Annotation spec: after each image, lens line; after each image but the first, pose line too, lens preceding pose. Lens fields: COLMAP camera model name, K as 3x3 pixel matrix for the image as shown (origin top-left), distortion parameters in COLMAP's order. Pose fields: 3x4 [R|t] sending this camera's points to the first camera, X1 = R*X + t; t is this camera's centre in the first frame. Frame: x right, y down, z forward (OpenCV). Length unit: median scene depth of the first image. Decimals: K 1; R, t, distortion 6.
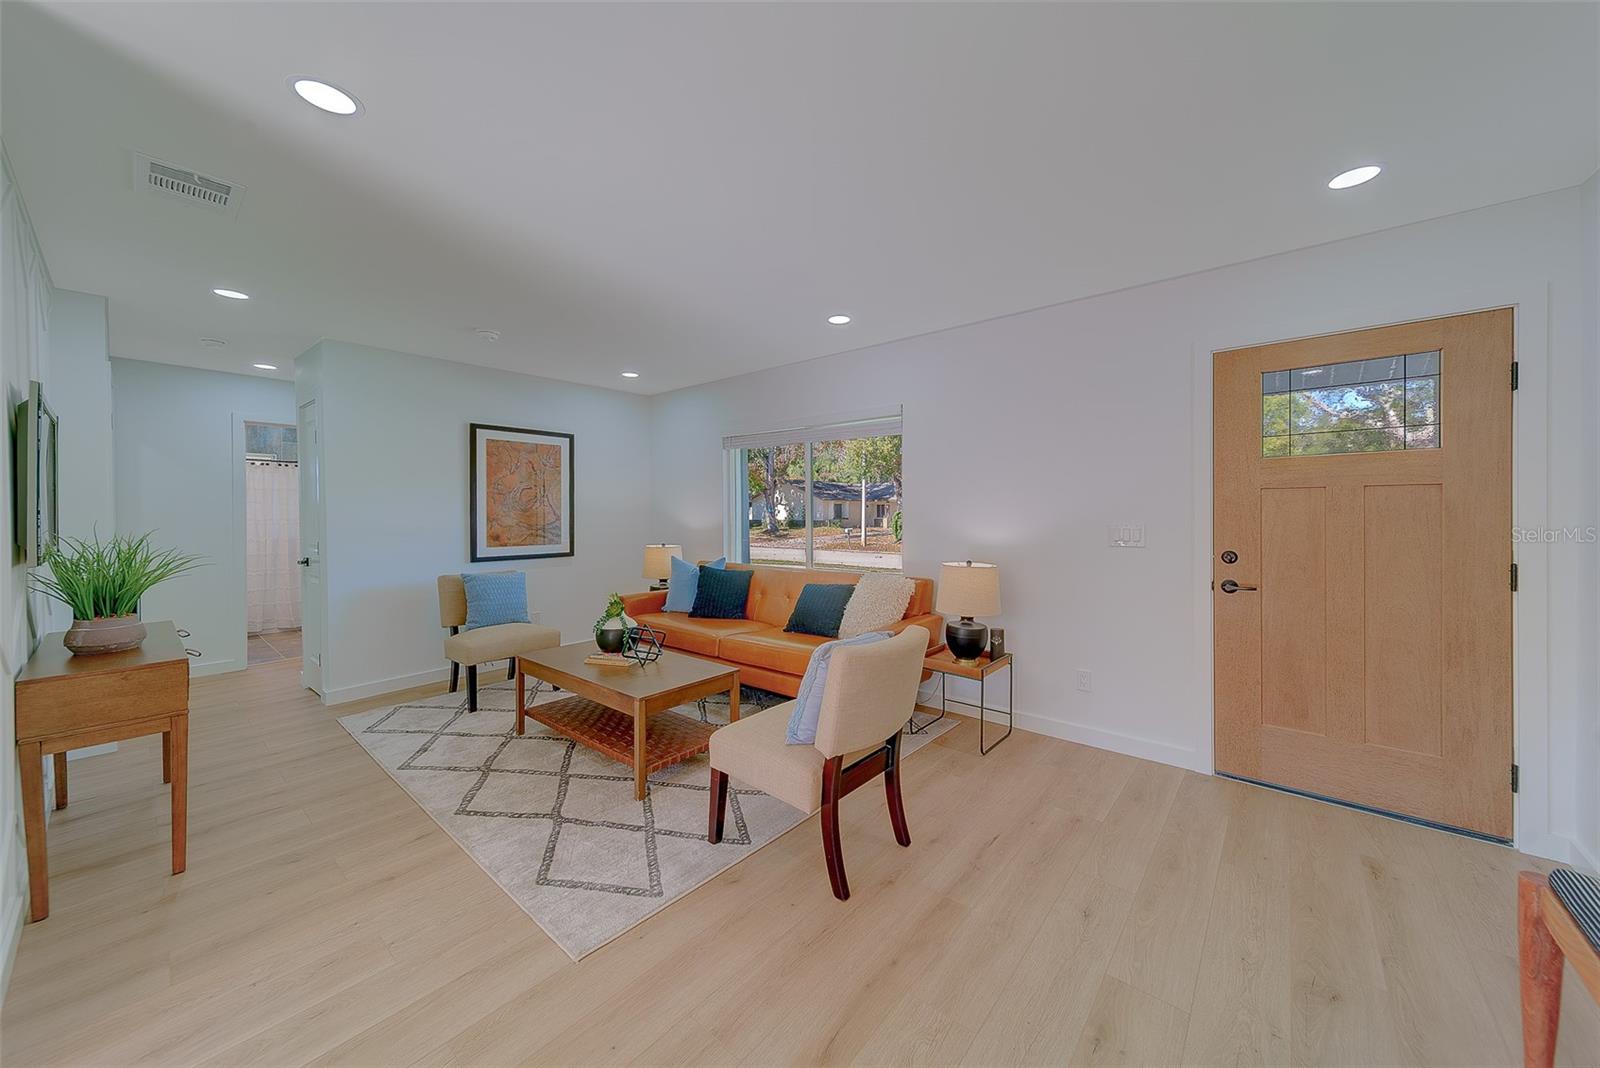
lens RADIAL K [[578.4, 0, 804.0], [0, 578.4, 520.0], [0, 0, 1]] dist [0.004762, -0.000175]
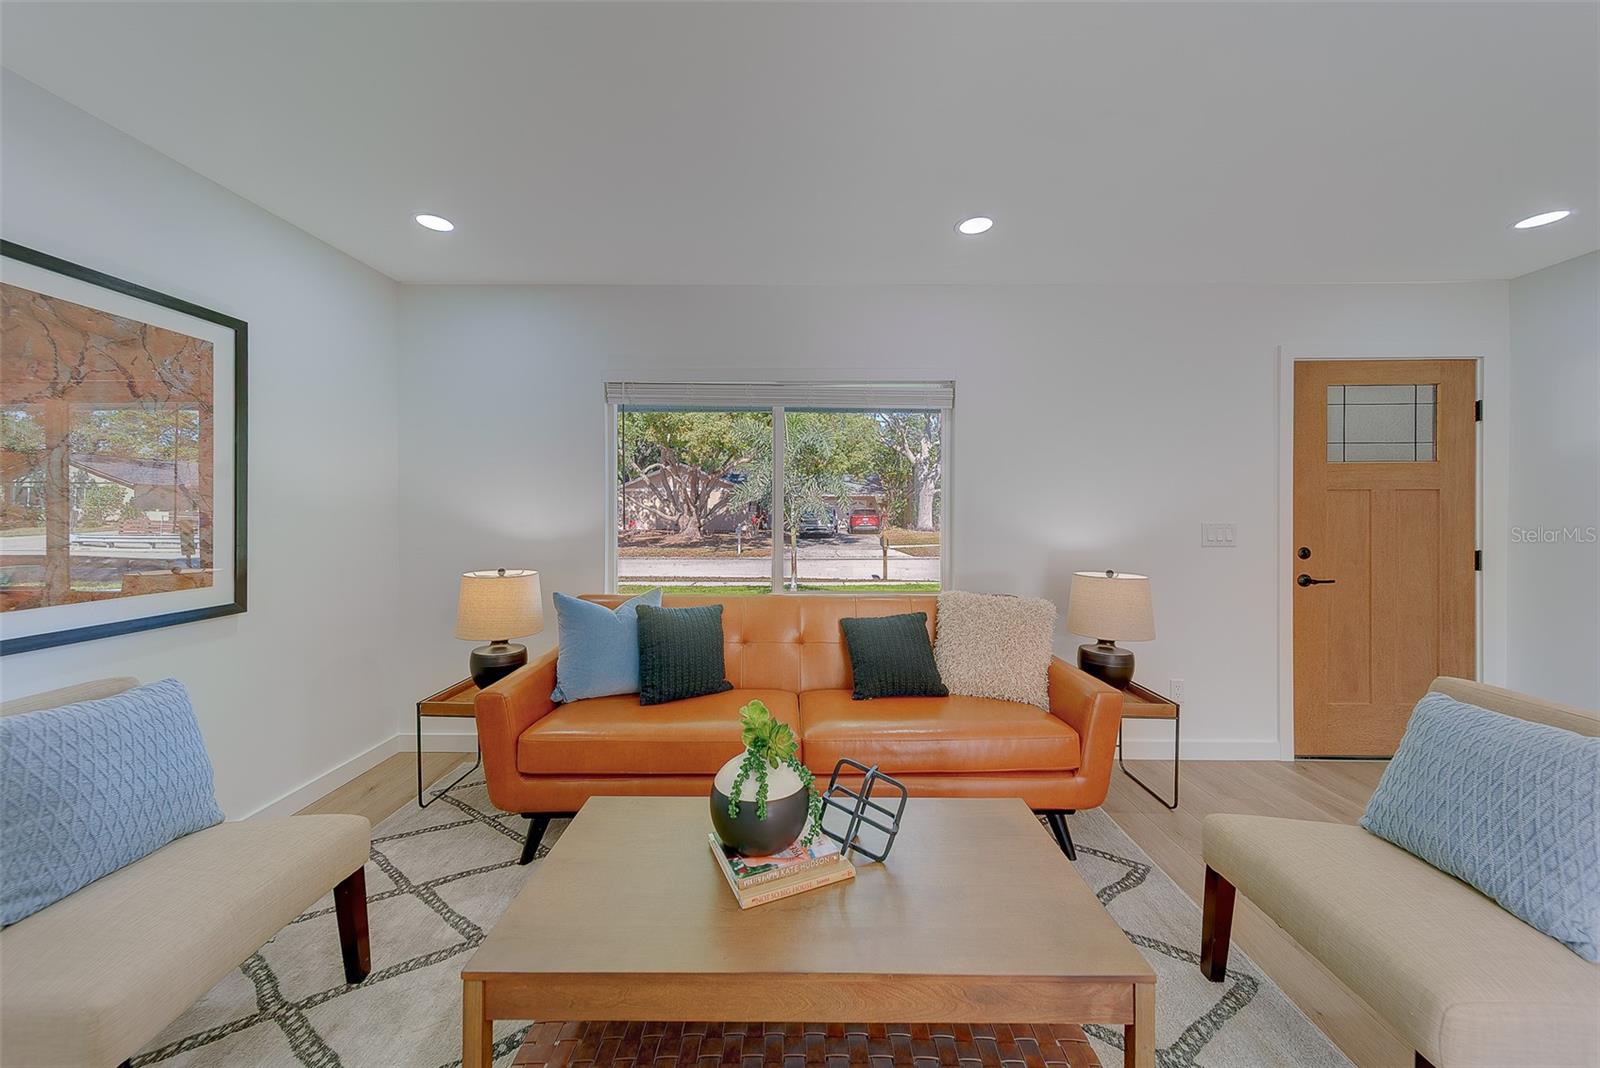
lens RADIAL K [[578.4, 0, 799.4], [0, 578.4, 512.6], [0, 0, 1]] dist [0.004762, -0.000175]
pose [[0.764651, -0.002398, 0.644441, -0.571815], [0.003974, 0.999992, -0.000993, -0.011629], [-0.644433, 0.003321, 0.764654, 0.659768]]
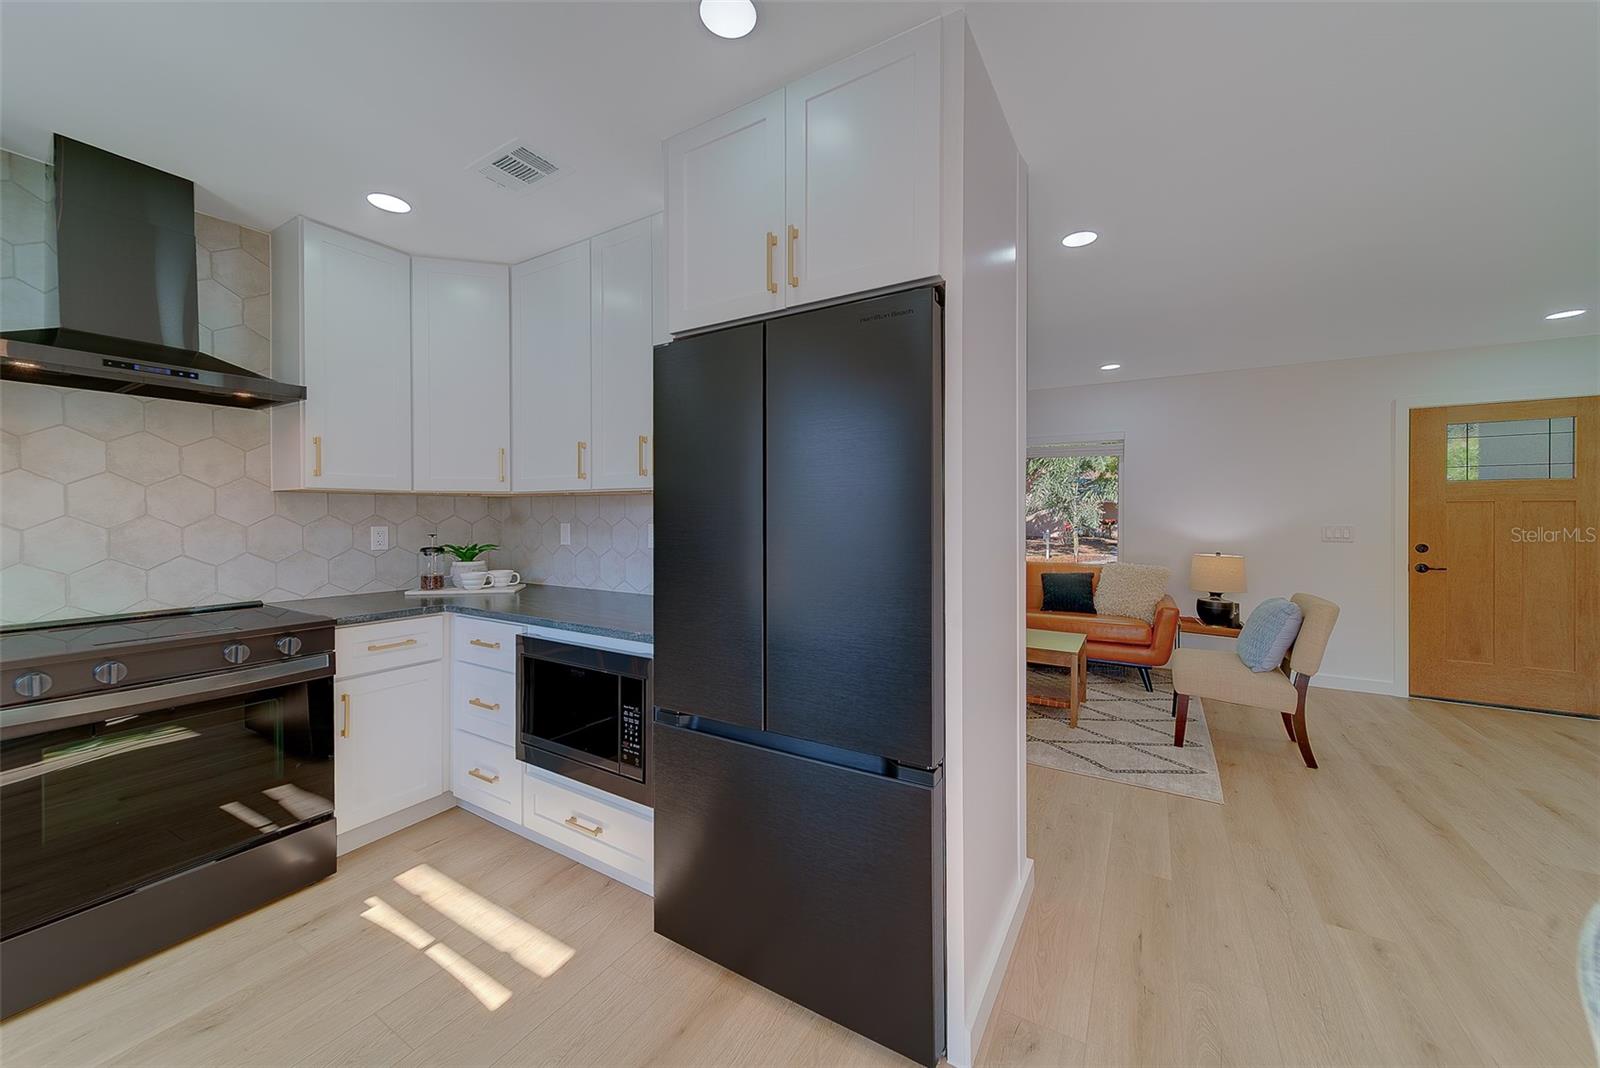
lens RADIAL K [[578.4, 0, 785.8], [0, 578.4, 518.8], [0, 0, 1]] dist [0.004762, -0.000175]
pose [[0.989799, 0.003498, 0.142427, -0.910890], [-0.003060, 0.999990, -0.003293, -0.000770], [-0.142437, 0.002824, 0.989800, -0.197225]]
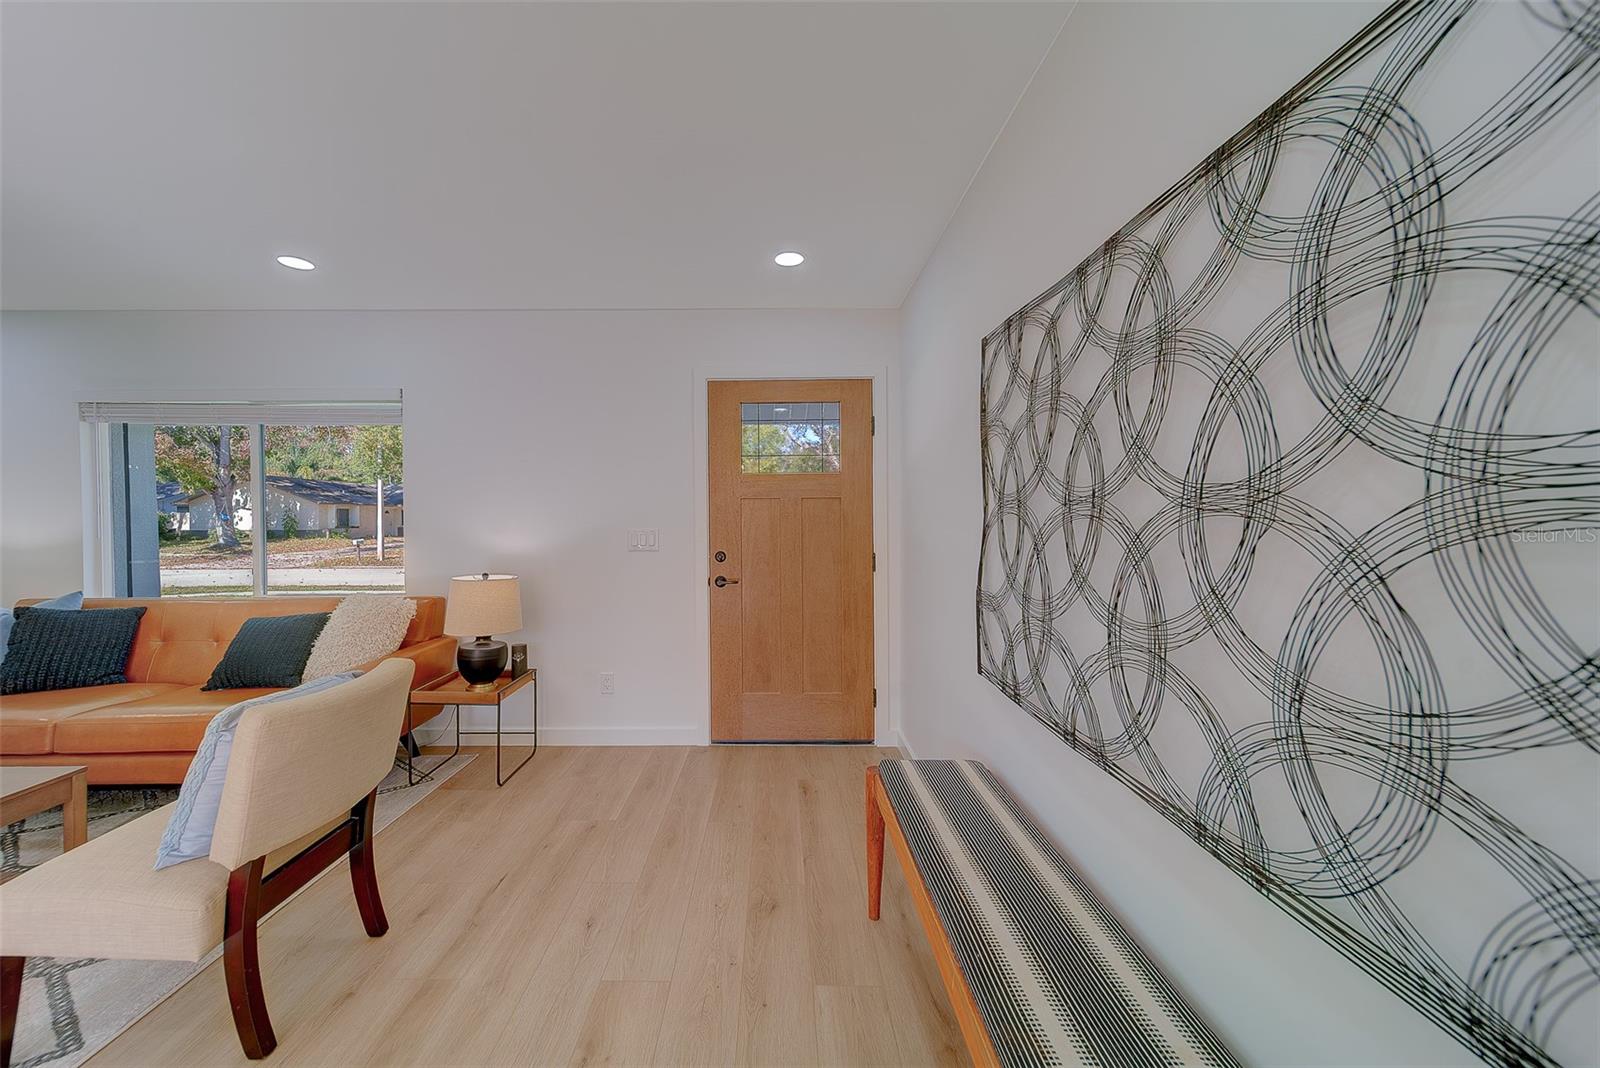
lens RADIAL K [[578.4, 0, 783.0], [0, 578.4, 528.4], [0, 0, 1]] dist [0.004762, -0.000175]
pose [[0.763228, -0.013714, 0.645983, 0.060669], [0.011490, 0.999905, 0.007652, -0.000339], [-0.646027, 0.001582, 0.763313, 0.016967]]
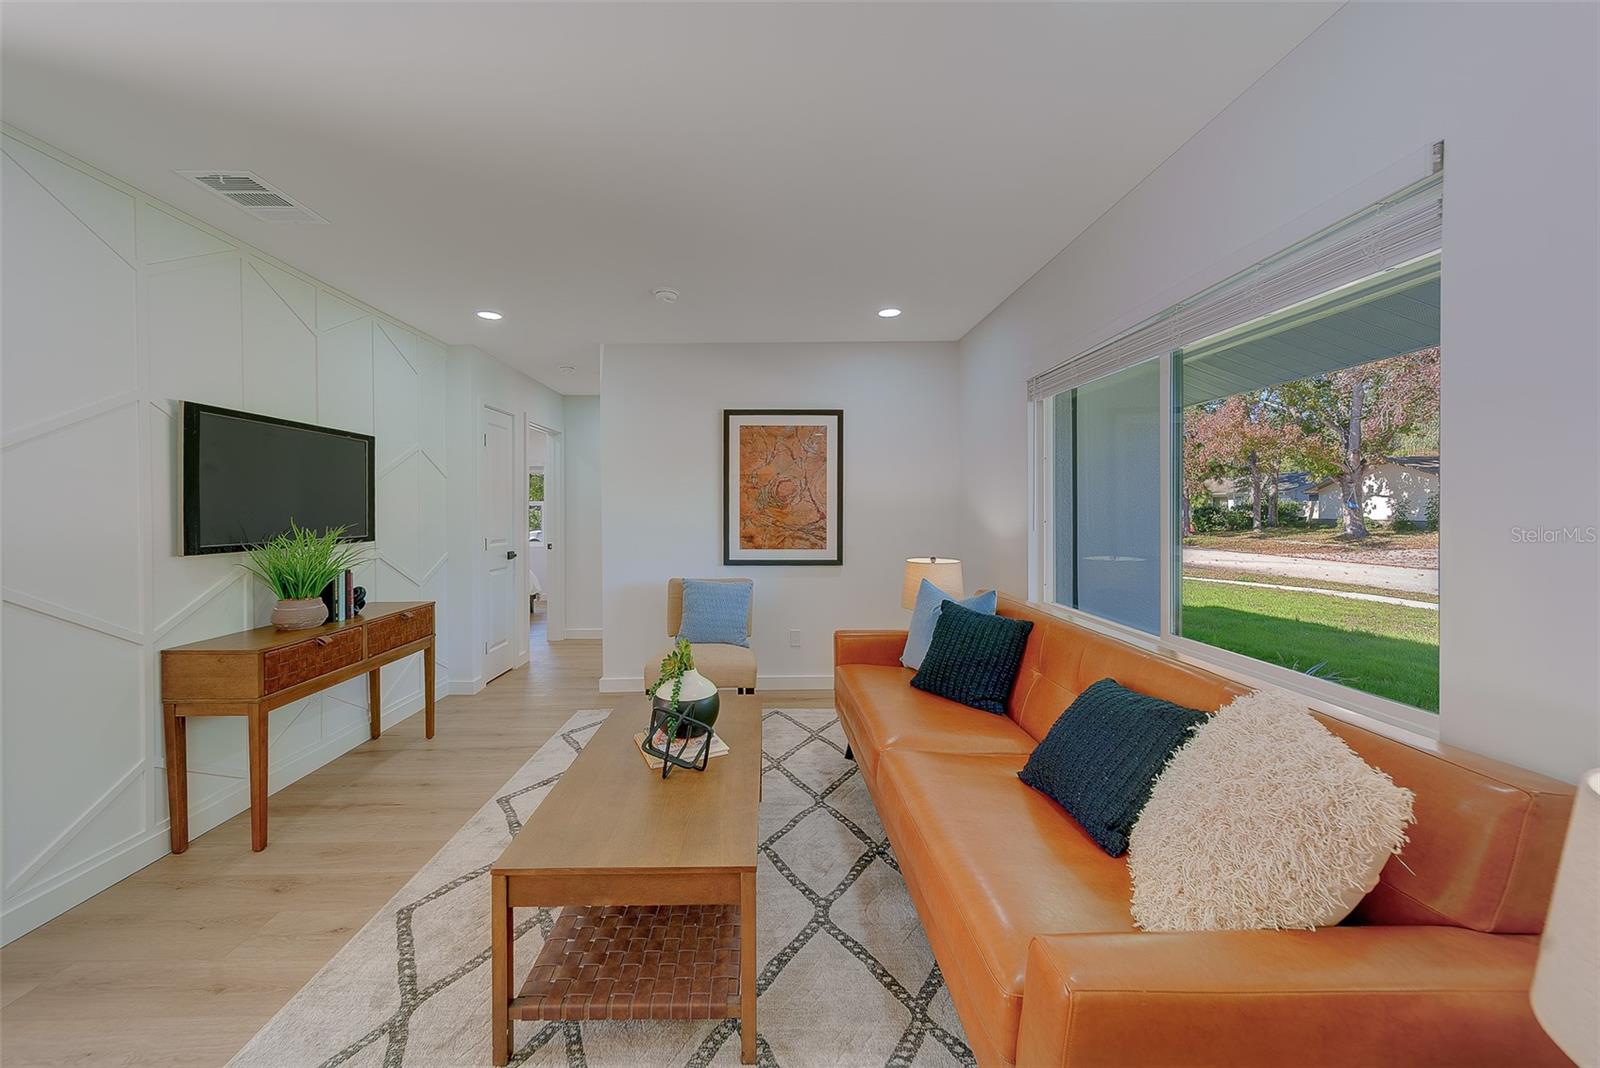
lens RADIAL K [[578.4, 0, 769.9], [0, 578.4, 513.4], [0, 0, 1]] dist [0.004762, -0.000175]
pose [[0.646236, 0.005860, -0.763115, 0.213791], [-0.009258, 0.999957, -0.000161, -0.010630], [0.763081, 0.007169, 0.646263, 0.664064]]
